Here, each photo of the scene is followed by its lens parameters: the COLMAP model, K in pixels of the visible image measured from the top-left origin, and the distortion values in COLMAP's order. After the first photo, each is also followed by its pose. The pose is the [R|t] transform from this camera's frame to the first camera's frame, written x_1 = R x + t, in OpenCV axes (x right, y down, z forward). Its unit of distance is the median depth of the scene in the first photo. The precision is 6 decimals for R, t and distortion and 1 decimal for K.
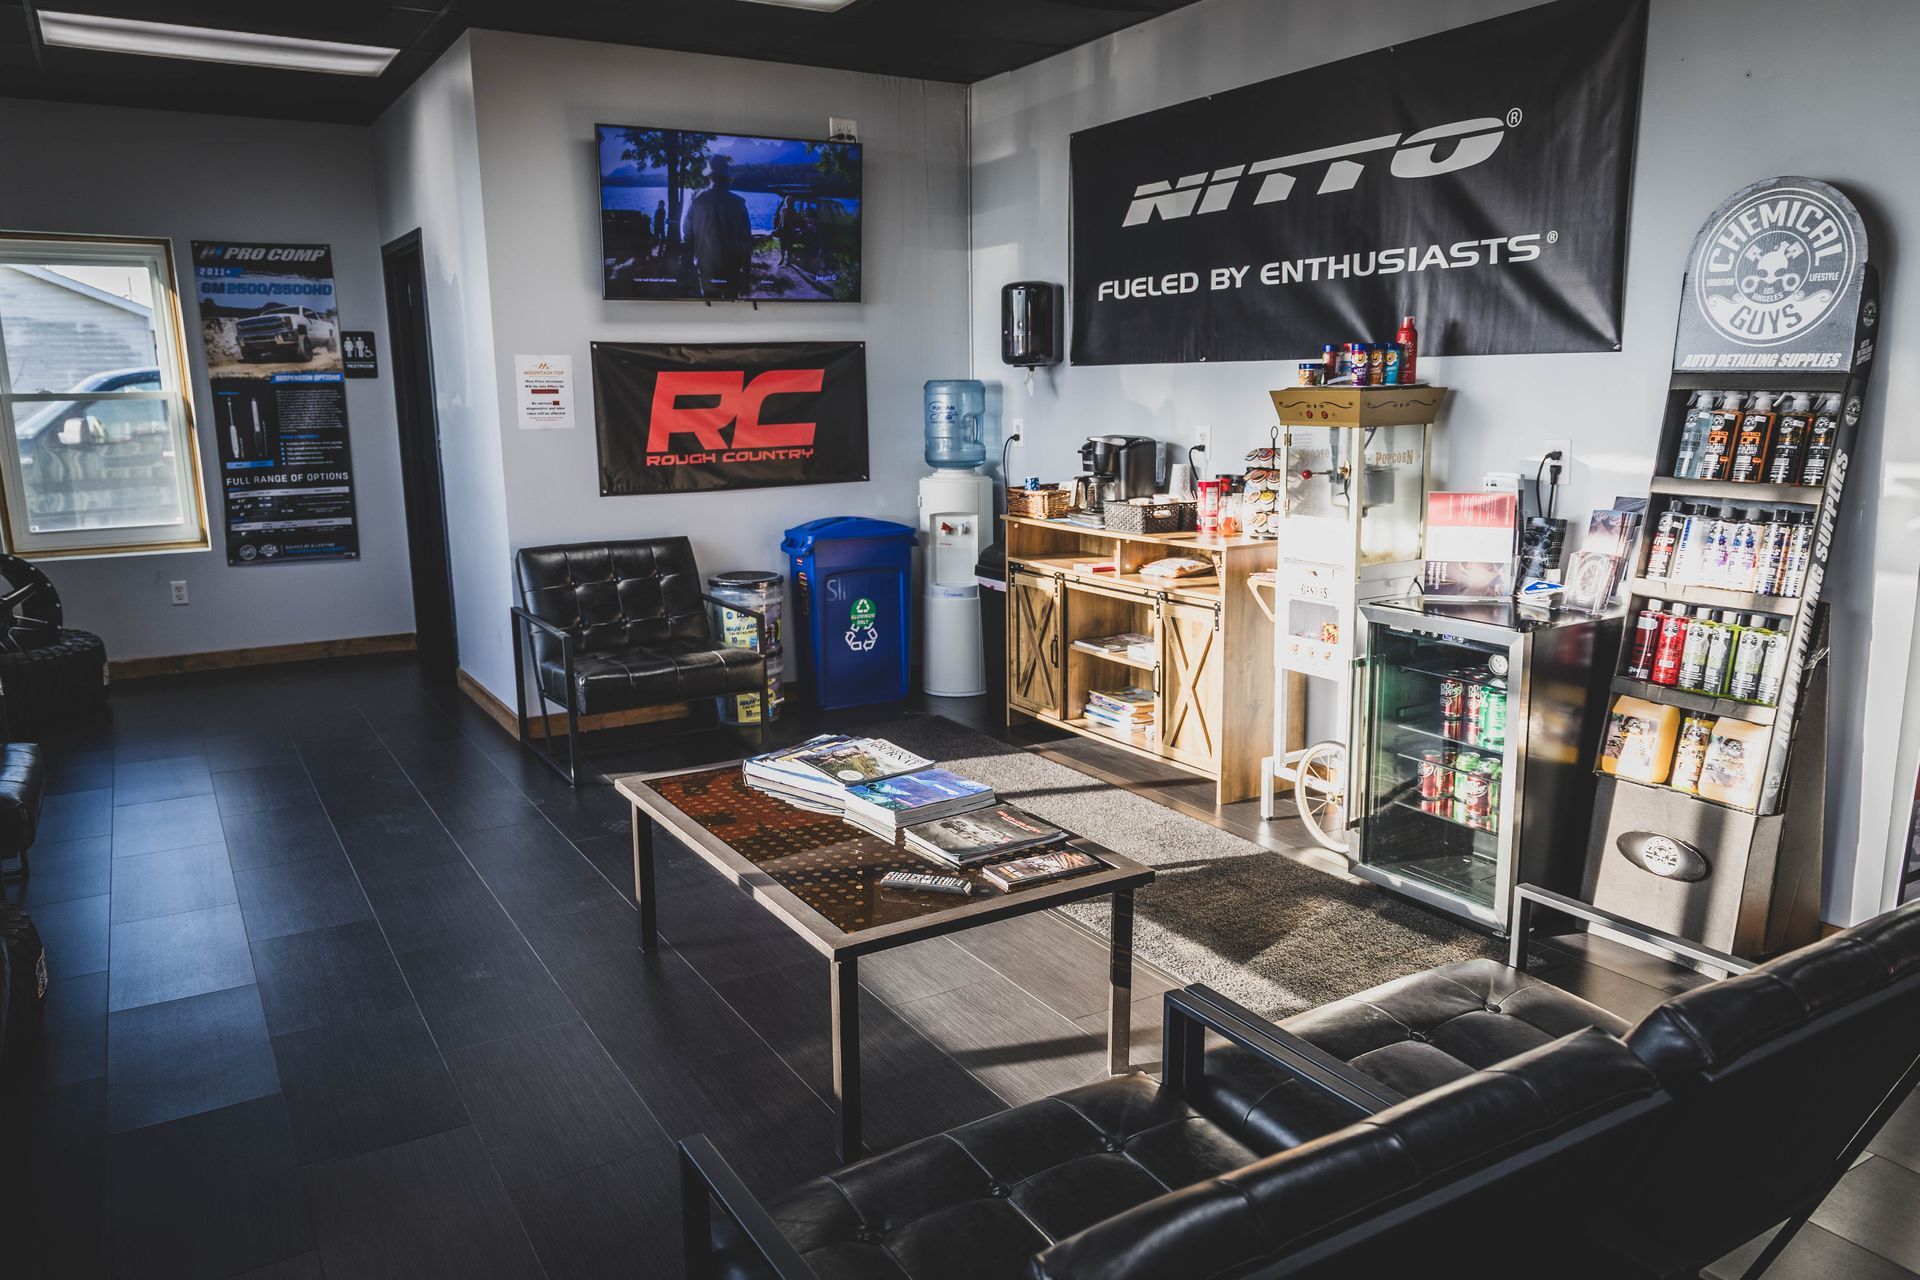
lens RADIAL K [[1369.3, 0, 957.4], [0, 1369.3, 629.7], [0, 0, 1]] dist [0.022750, 0.002360]
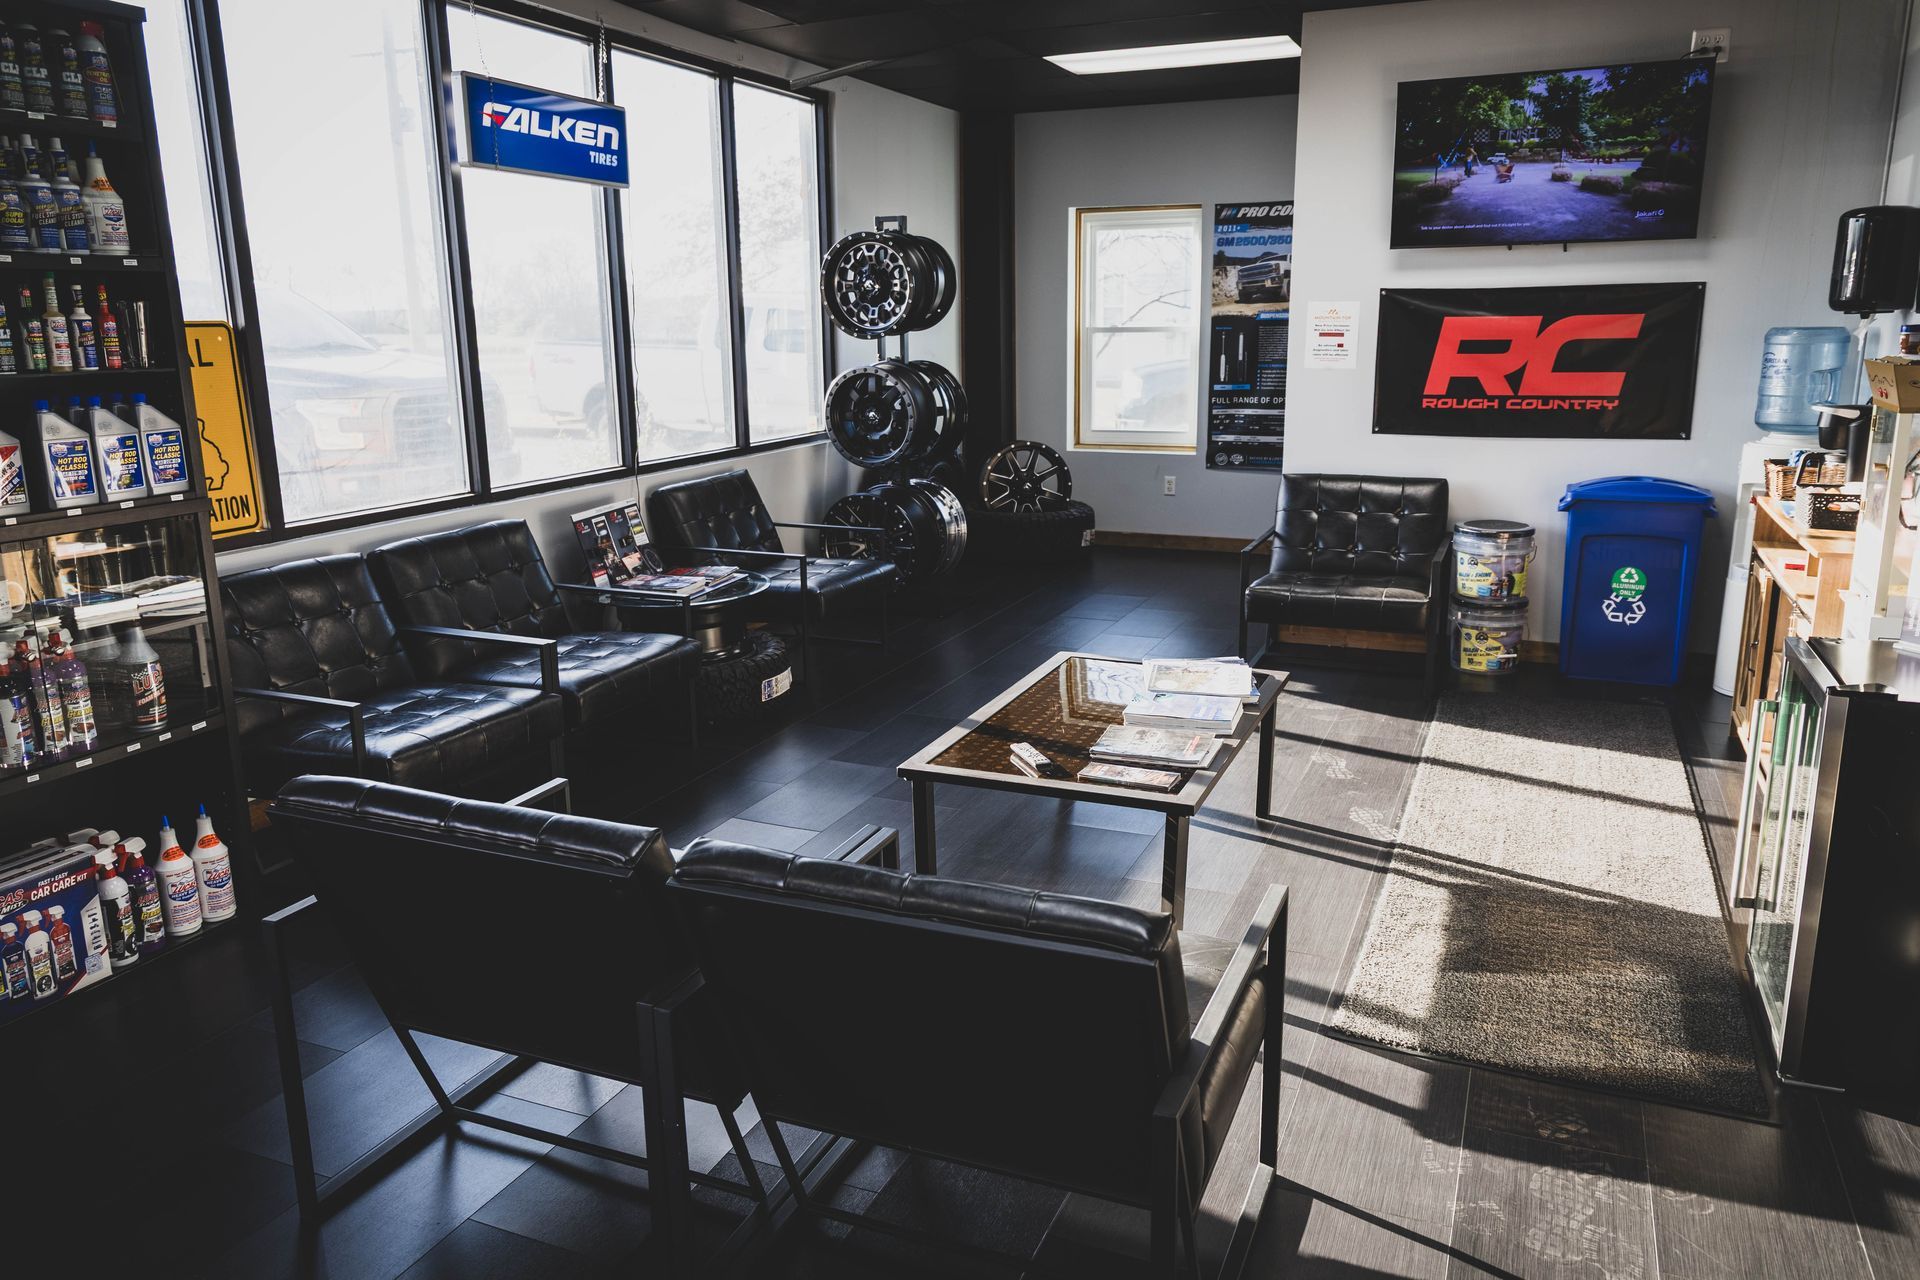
lens RADIAL K [[1369.3, 0, 956.5], [0, 1369.3, 629.1], [0, 0, 1]] dist [0.022750, 0.002360]
pose [[0.602962, 0.189757, -0.774874, 0.333215], [-0.146733, 0.981108, 0.126082, -0.028073], [0.784160, 0.037676, 0.619414, 0.067167]]
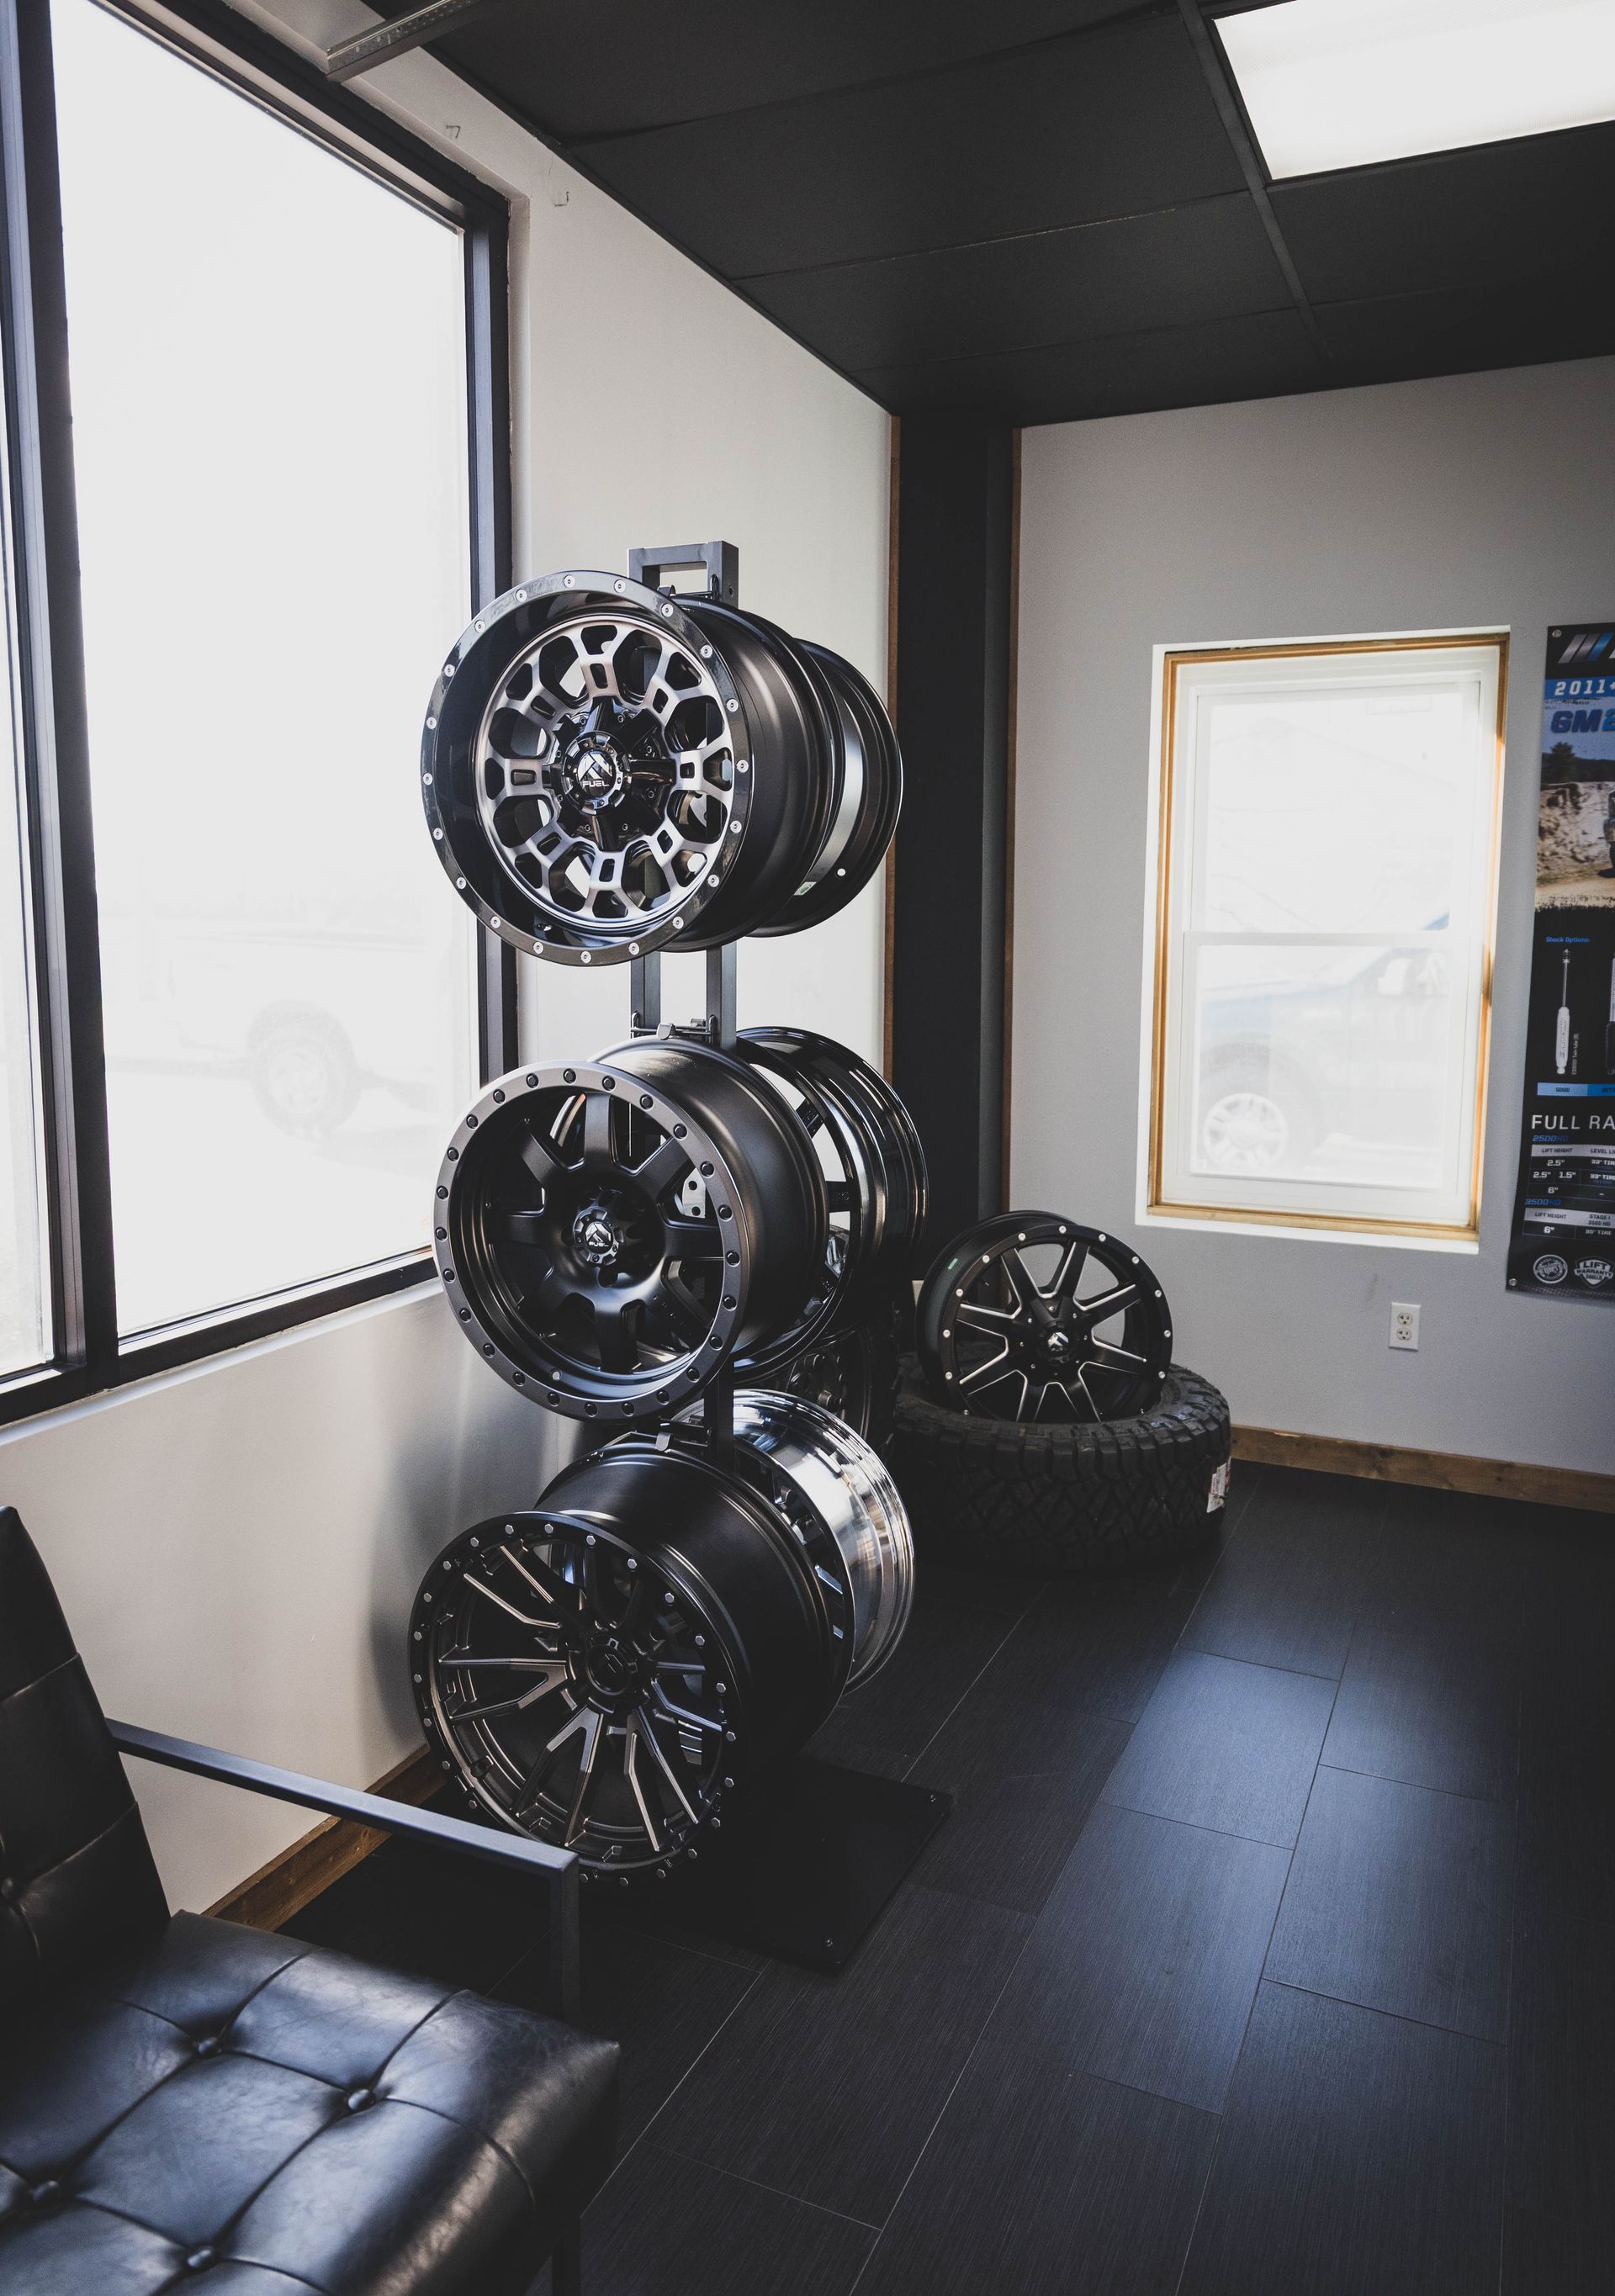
lens RADIAL K [[1676.9, 0, 740.7], [0, 1676.9, 1104.3], [0, 0, 1]] dist [-0.000403, 0.004475]
pose [[0.554597, 0.116893, -0.823868, -0.207514], [-0.167455, 0.985507, 0.027103, -0.085089], [0.815096, 0.122929, 0.566134, 0.455658]]
